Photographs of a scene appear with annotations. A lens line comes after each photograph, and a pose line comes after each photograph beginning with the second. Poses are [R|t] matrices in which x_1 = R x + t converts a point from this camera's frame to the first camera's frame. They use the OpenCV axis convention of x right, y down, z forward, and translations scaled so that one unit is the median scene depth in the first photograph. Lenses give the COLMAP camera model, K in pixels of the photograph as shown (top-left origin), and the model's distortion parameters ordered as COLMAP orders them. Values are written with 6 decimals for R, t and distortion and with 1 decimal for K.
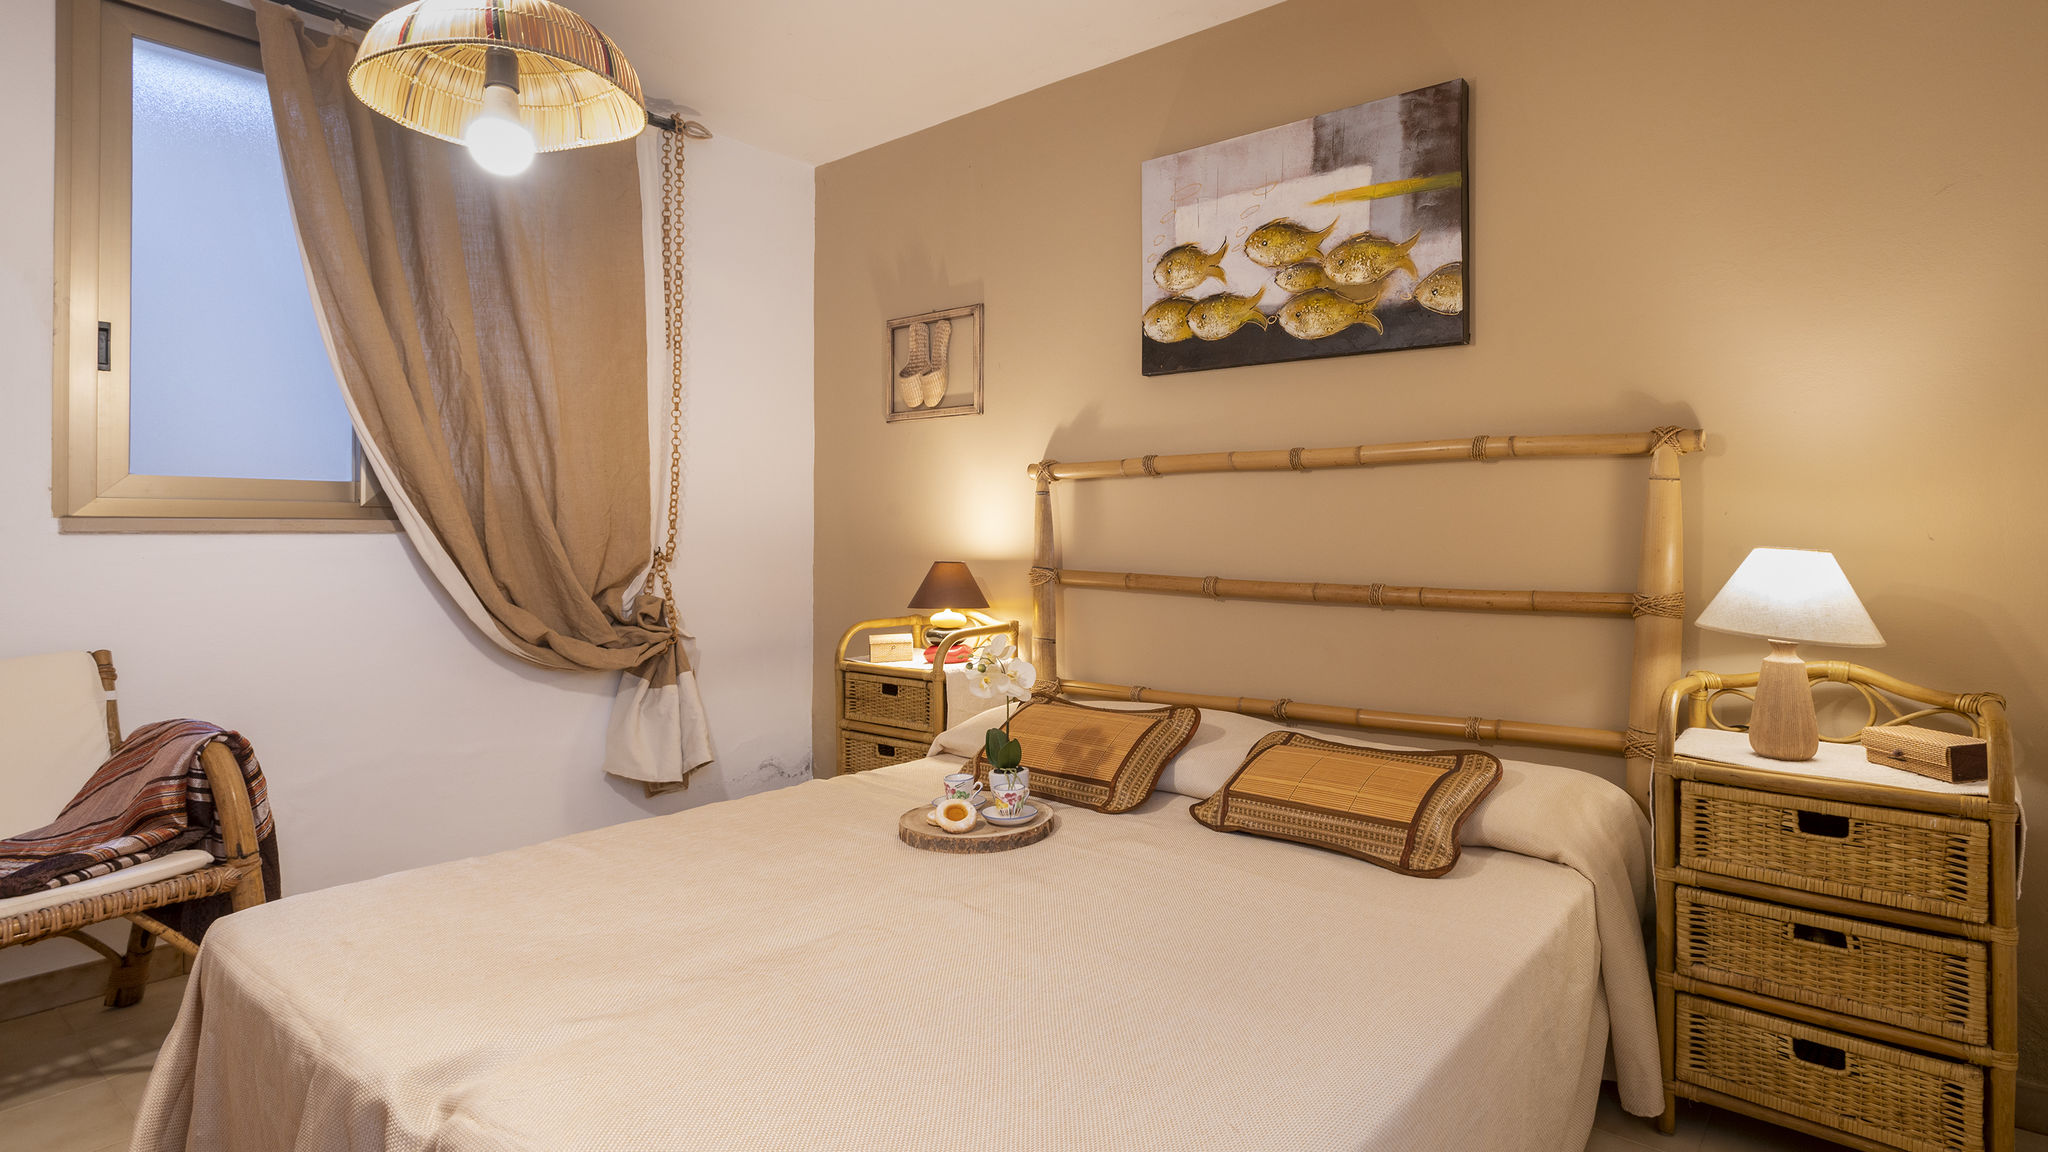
lens RADIAL K [[1047.2, 0, 1026.0], [0, 1047.2, 525.8], [0, 0, 1]] dist [0.000321, -0.000171]
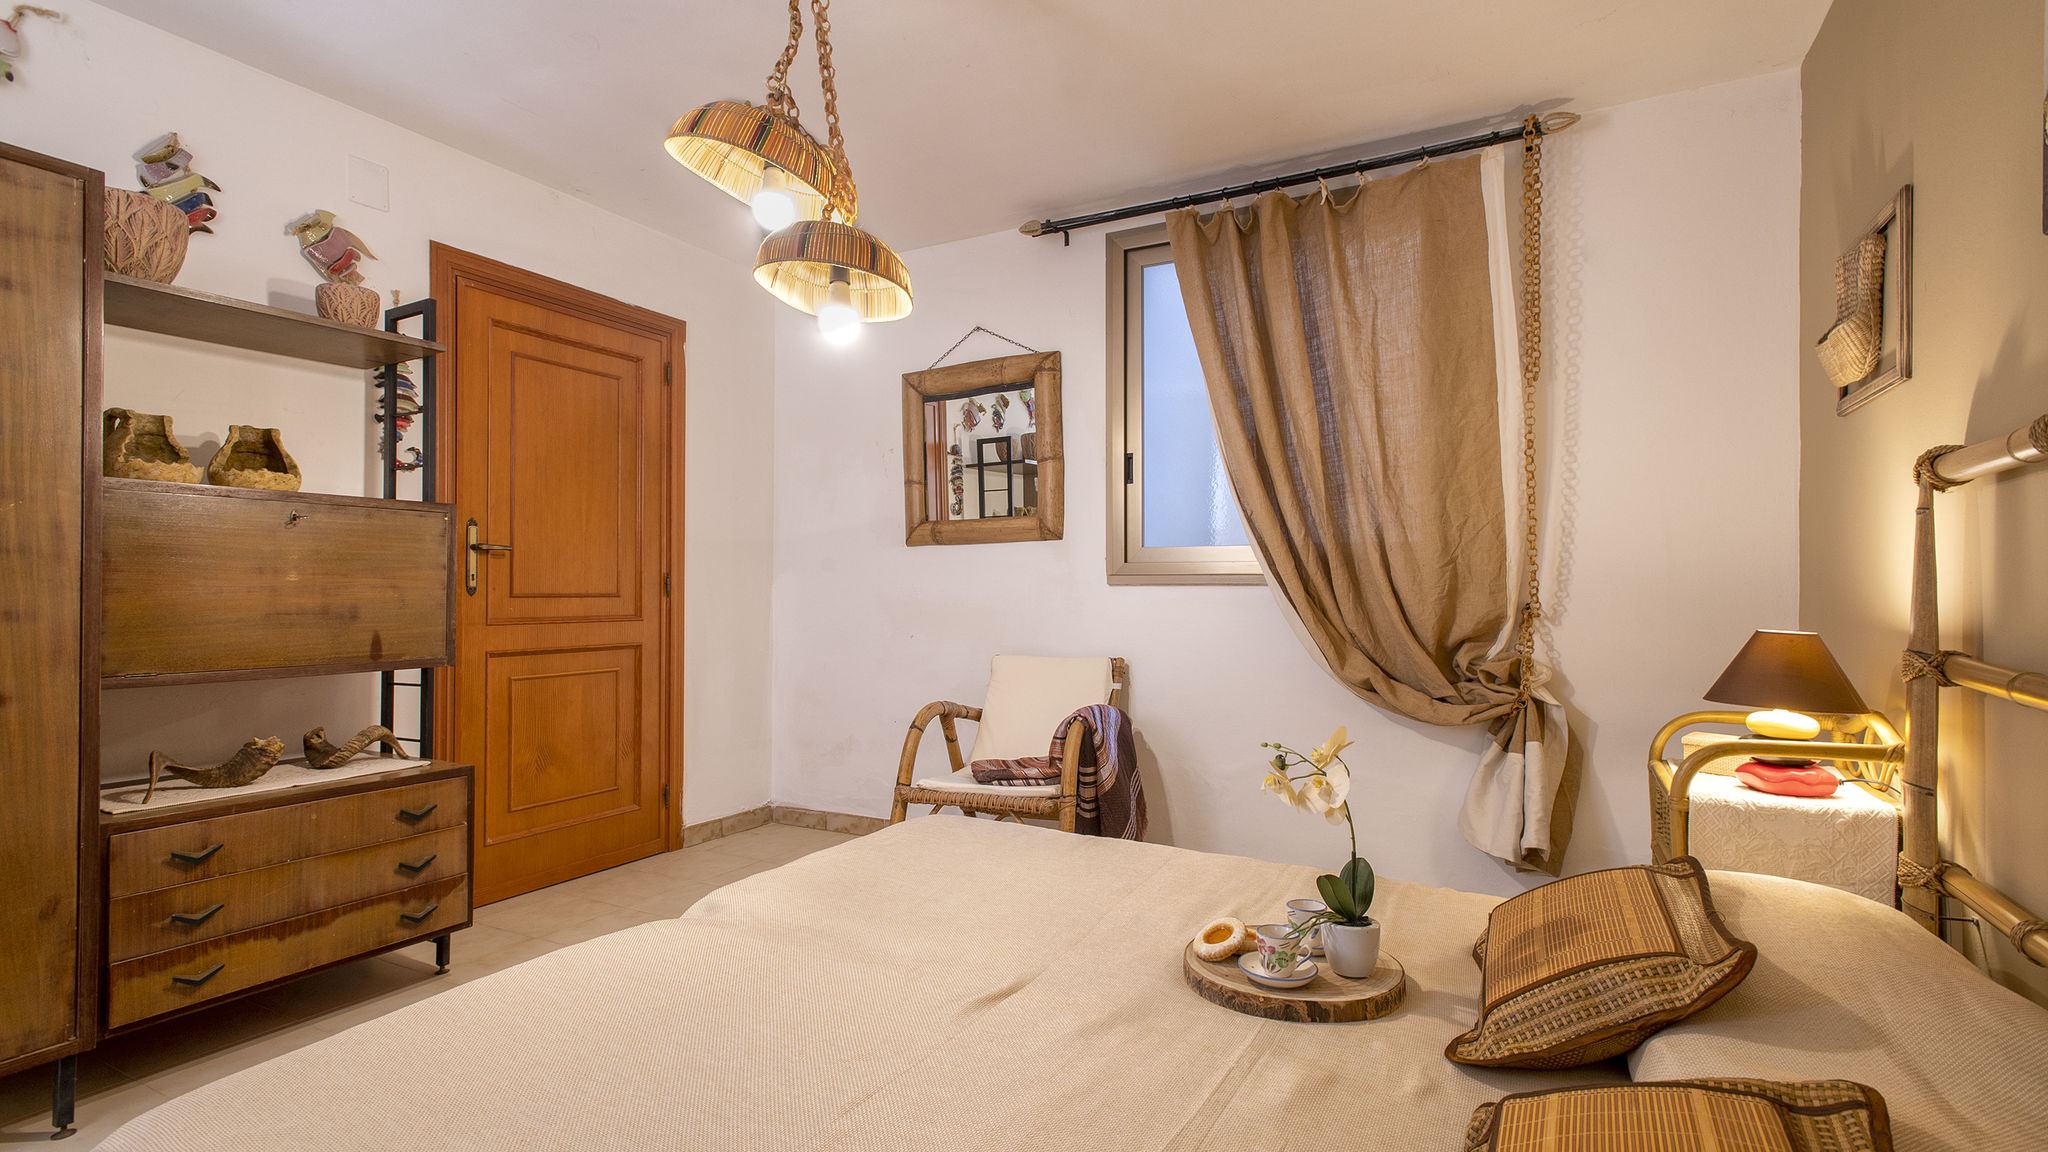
lens RADIAL K [[923.9, 0, 1024.0], [0, 923.9, 576.0], [0, 0, 1]] dist [0.000776, 0.000136]
pose [[0.200594, -0.007131, -0.979649, 0.371505], [0.004363, 0.999970, -0.006386, 0.001805], [0.979665, -0.002994, 0.200619, 0.437813]]
